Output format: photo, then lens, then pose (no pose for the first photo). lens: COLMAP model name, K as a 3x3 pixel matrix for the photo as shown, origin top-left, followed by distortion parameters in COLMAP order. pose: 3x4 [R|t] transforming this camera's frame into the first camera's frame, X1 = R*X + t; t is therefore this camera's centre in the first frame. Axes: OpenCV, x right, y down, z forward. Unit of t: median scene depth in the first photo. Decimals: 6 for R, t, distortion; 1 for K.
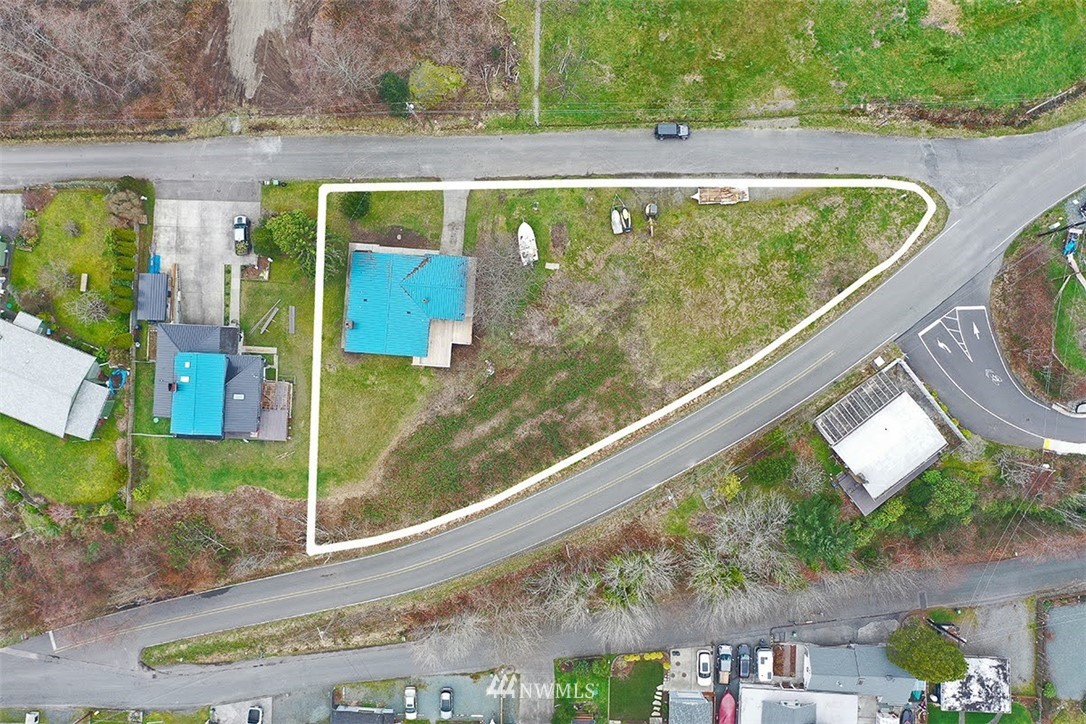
lens RADIAL K [[860.5, 0, 544.1], [0, 860.5, 362.3], [0, 0, 1]] dist [-0.004811, -0.002822]
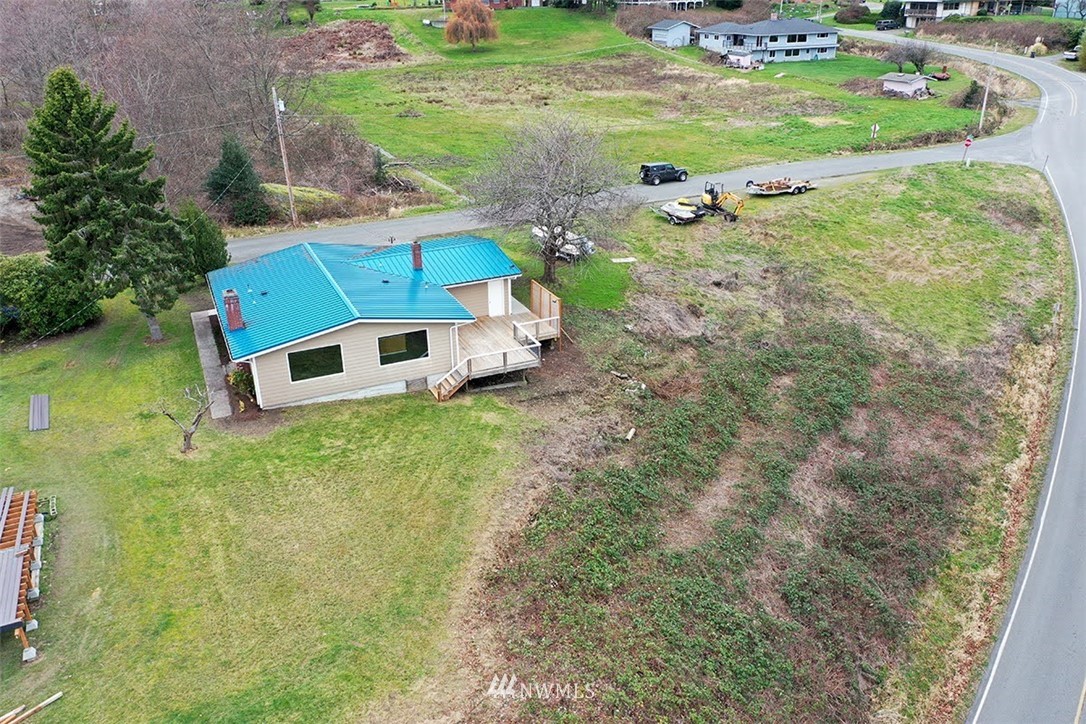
lens RADIAL K [[860.5, 0, 543.1], [0, 860.5, 360.8], [0, 0, 1]] dist [-0.004811, -0.002822]
pose [[0.881147, -0.201623, 0.427701, -0.253729], [0.472752, 0.393401, -0.788506, 0.279626], [-0.009277, 0.896986, 0.441961, 0.816953]]
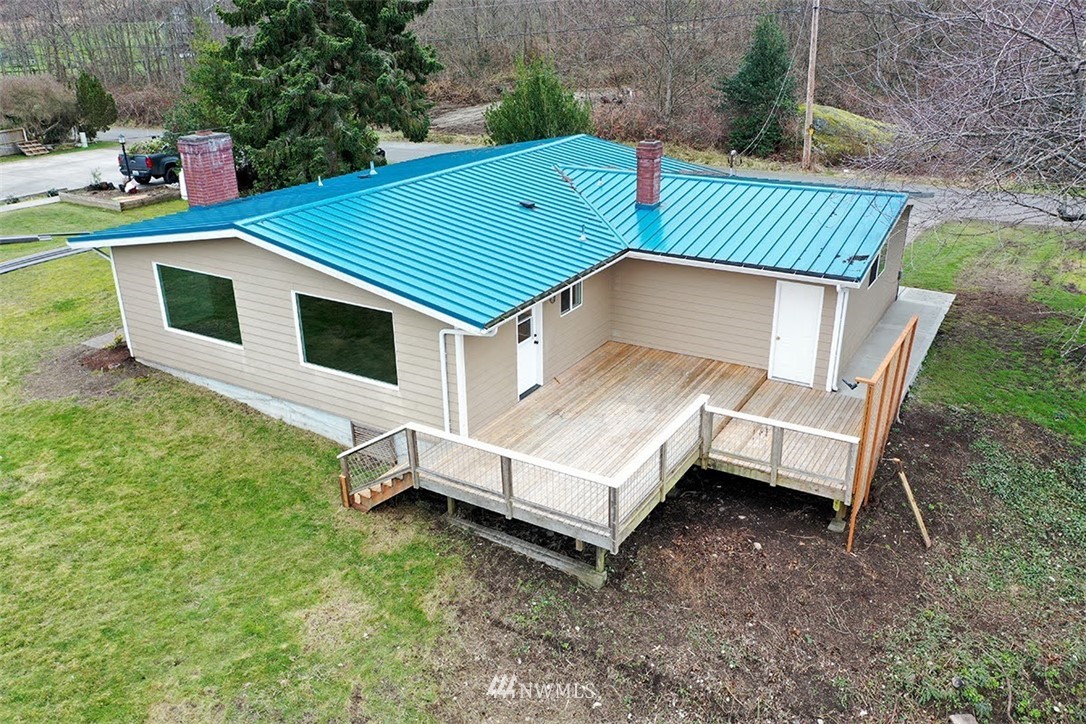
lens RADIAL K [[860.5, 0, 543.5], [0, 860.5, 362.6], [0, 0, 1]] dist [-0.004811, -0.002822]
pose [[0.900650, 0.167571, -0.400935, -0.078738], [-0.434147, 0.386484, -0.813724, 0.084523], [0.018598, 0.906945, 0.420838, 0.908958]]
